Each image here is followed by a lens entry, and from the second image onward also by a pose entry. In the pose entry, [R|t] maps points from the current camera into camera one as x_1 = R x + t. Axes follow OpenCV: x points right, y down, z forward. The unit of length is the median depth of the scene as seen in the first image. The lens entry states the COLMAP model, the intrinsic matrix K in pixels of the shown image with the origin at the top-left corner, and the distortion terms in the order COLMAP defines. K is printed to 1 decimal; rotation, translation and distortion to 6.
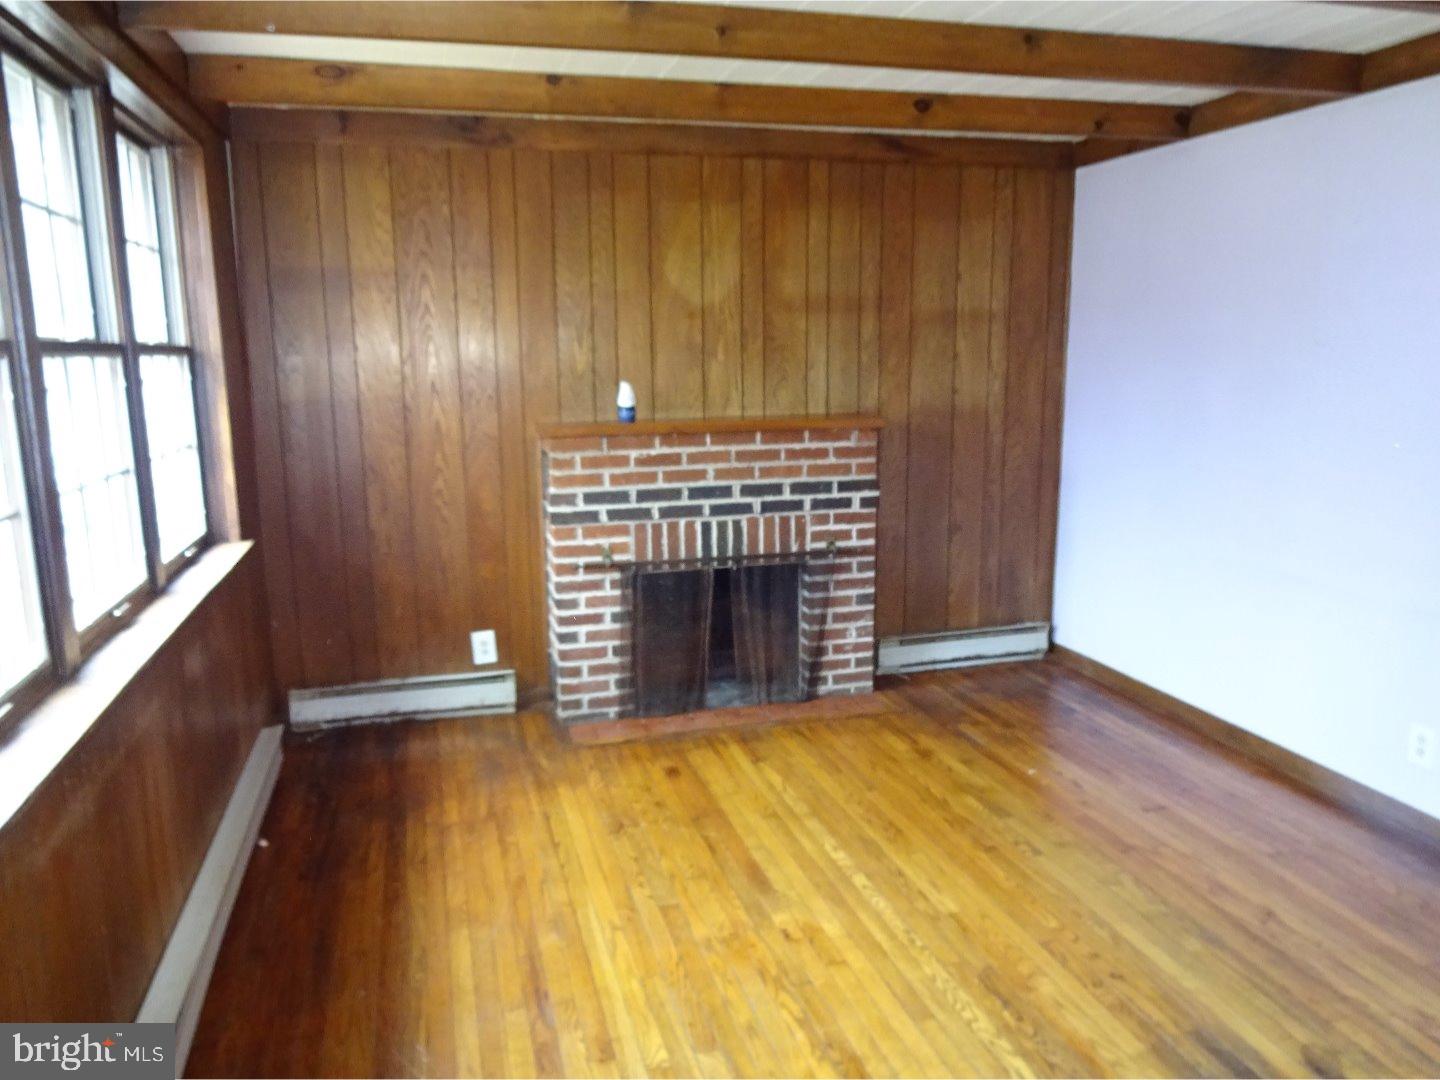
lens RADIAL K [[1062.5, 0, 729.8], [0, 1062.5, 539.7], [0, 0, 1]] dist [0.008703, -0.002868]
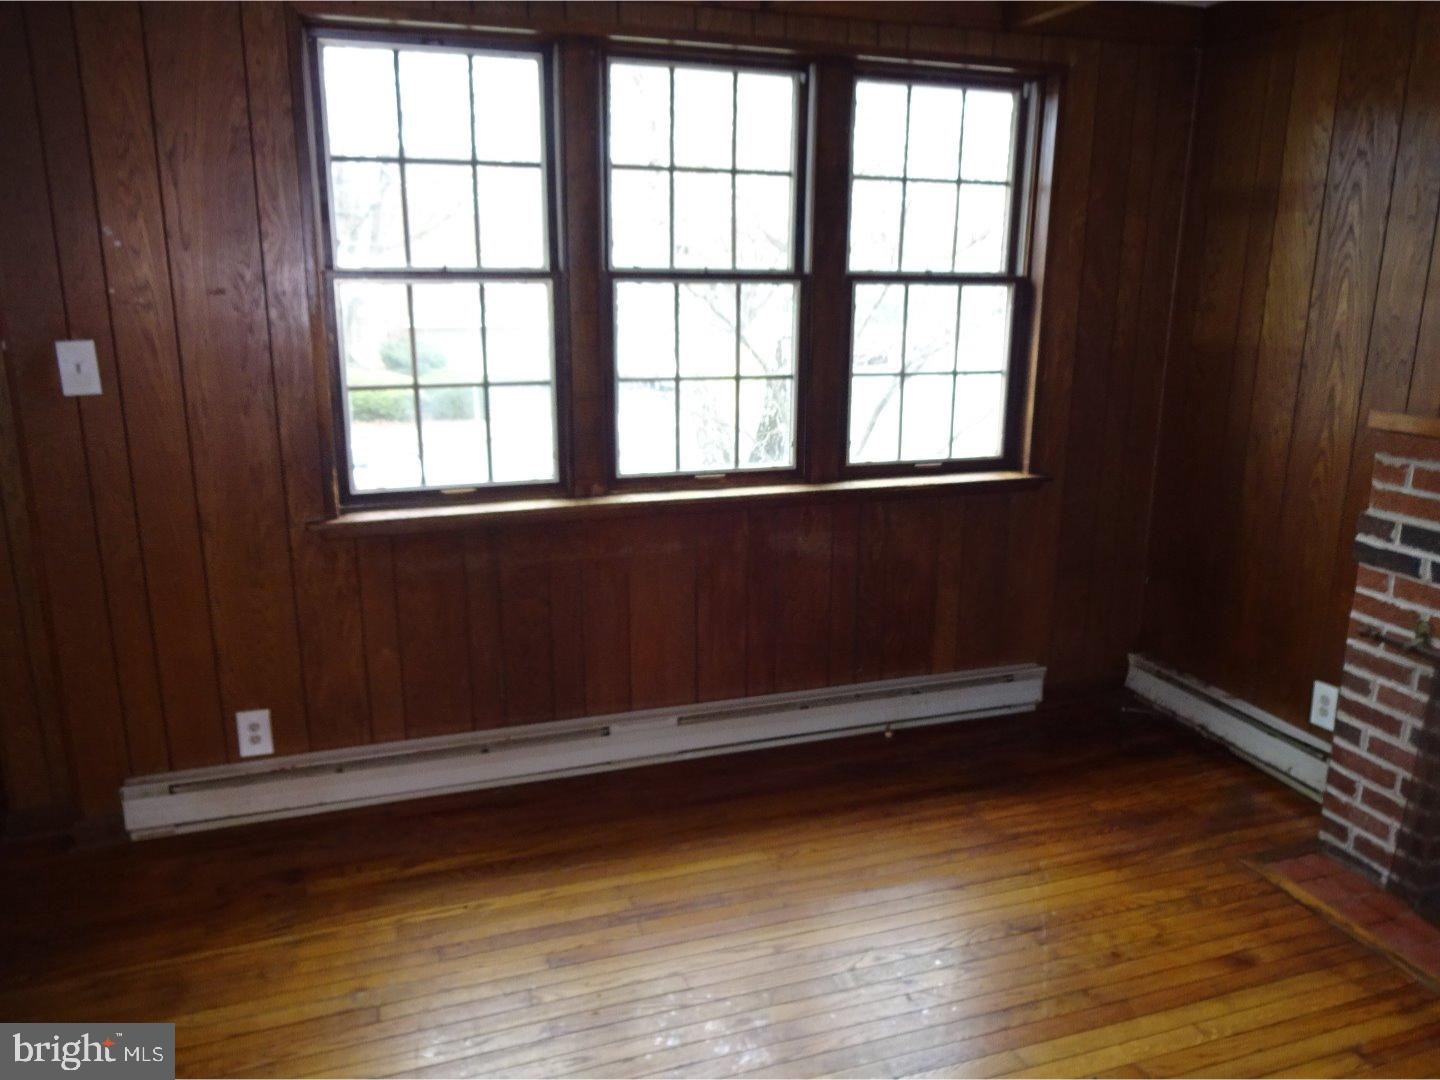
lens RADIAL K [[1062.5, 0, 725.9], [0, 1062.5, 536.8], [0, 0, 1]] dist [0.008703, -0.002868]
pose [[0.078401, 0.253268, -0.964214, 0.430697], [-0.195859, 0.952255, 0.234201, -0.103976], [0.977493, 0.170488, 0.124263, 0.520142]]
